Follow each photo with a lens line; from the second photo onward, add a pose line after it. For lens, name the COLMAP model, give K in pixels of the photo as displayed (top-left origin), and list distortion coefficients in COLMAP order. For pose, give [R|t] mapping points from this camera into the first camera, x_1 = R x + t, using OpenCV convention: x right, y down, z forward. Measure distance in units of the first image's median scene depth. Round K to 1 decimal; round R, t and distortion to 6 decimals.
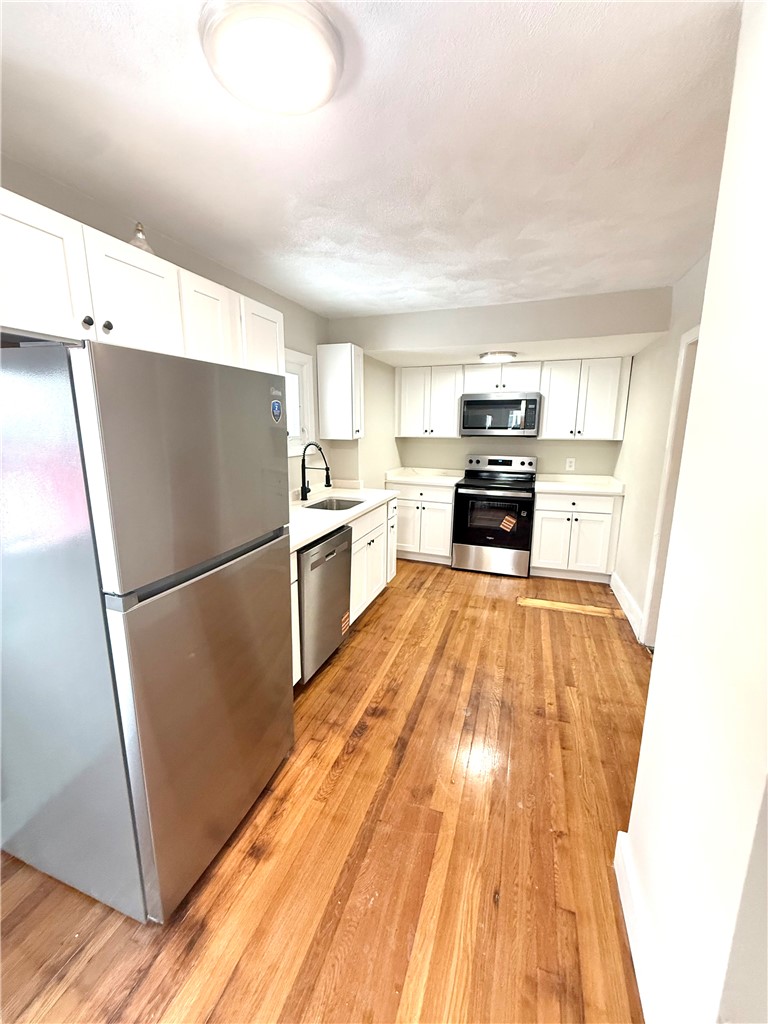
lens RADIAL K [[405.5, 0, 384.0], [0, 405.5, 512.0], [0, 0, 1]] dist [-0.002547, 0.000527]
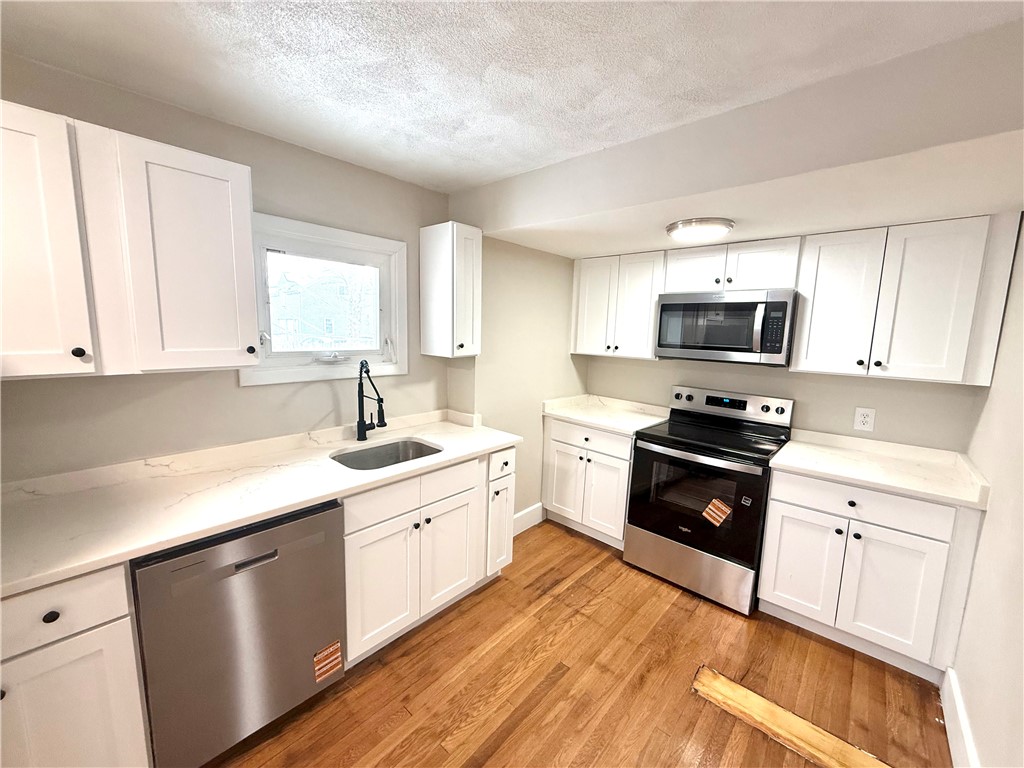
lens RADIAL K [[405.5, 0, 512.0], [0, 405.5, 384.0], [0, 0, 1]] dist [-0.002547, 0.000527]
pose [[0.924246, 0.077484, -0.373853, 0.242544], [-0.106473, 0.992652, -0.057488, -0.091040], [0.366651, 0.092938, 0.925705, 0.346437]]
